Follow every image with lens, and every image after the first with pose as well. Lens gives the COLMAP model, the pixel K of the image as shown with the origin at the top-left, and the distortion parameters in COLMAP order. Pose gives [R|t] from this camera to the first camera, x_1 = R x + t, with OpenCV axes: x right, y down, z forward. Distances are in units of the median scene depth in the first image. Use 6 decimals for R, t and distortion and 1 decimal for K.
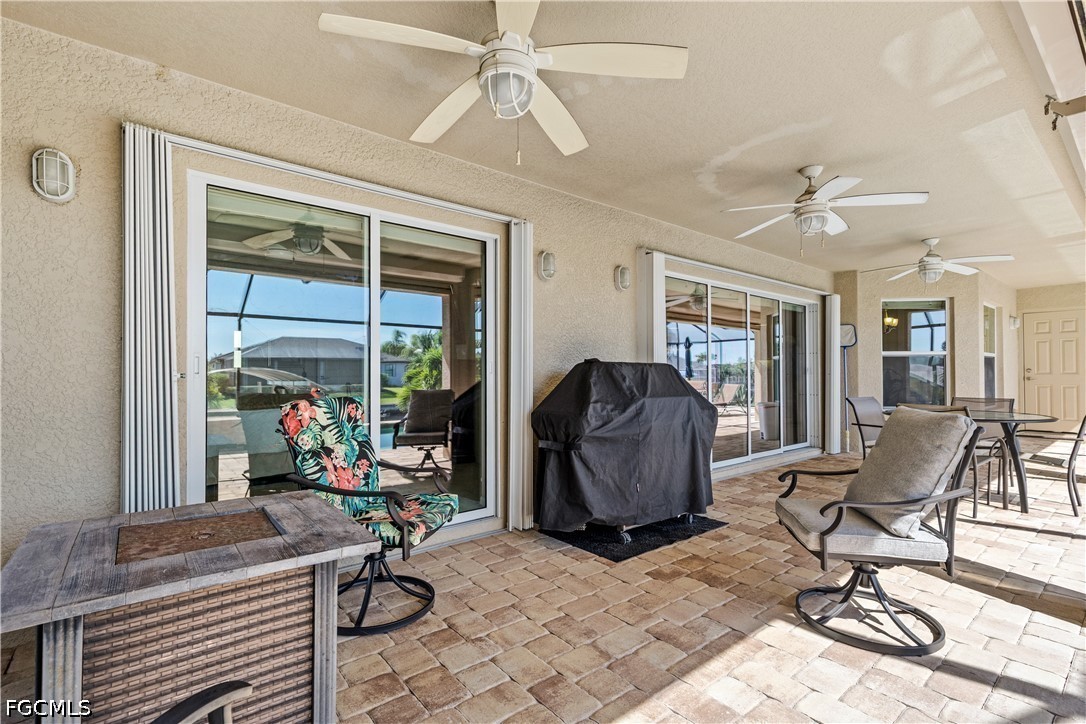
lens RADIAL K [[488.0, 0, 541.8], [0, 488.0, 367.5], [0, 0, 1]] dist [0.008735, -0.002240]
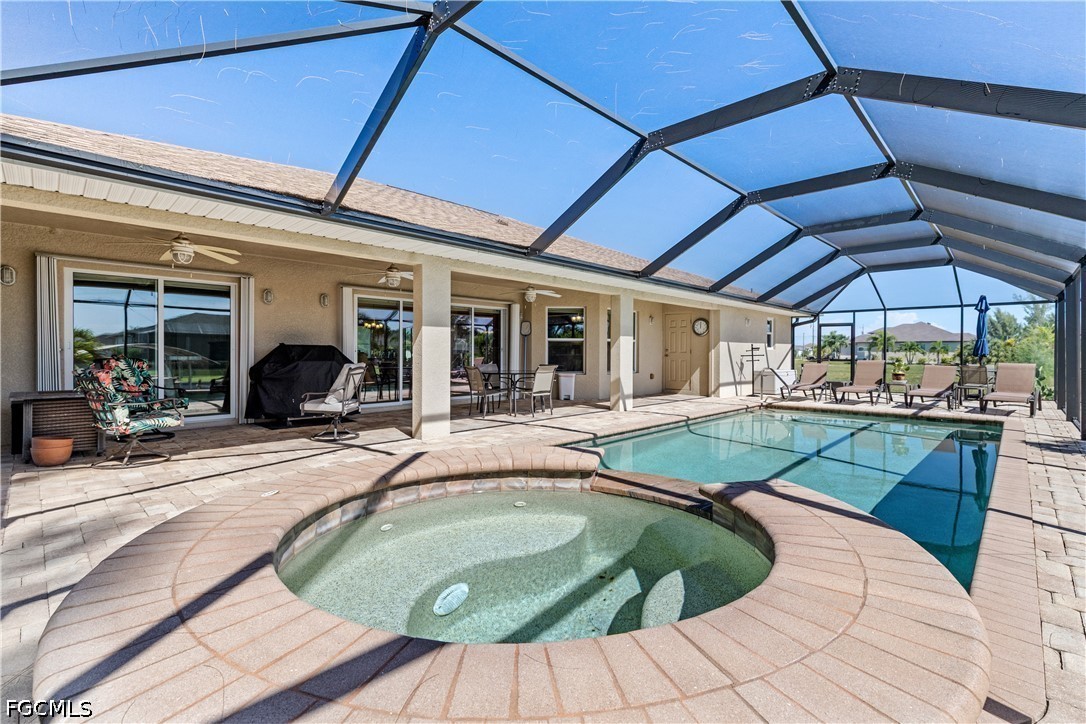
lens RADIAL K [[488.0, 0, 556.1], [0, 488.0, 354.5], [0, 0, 1]] dist [0.008735, -0.002240]
pose [[0.991857, 0.005431, 0.127244, 1.111311], [-0.007791, 0.999807, 0.018061, -0.017385], [-0.127122, -0.018905, 0.991707, -1.387596]]
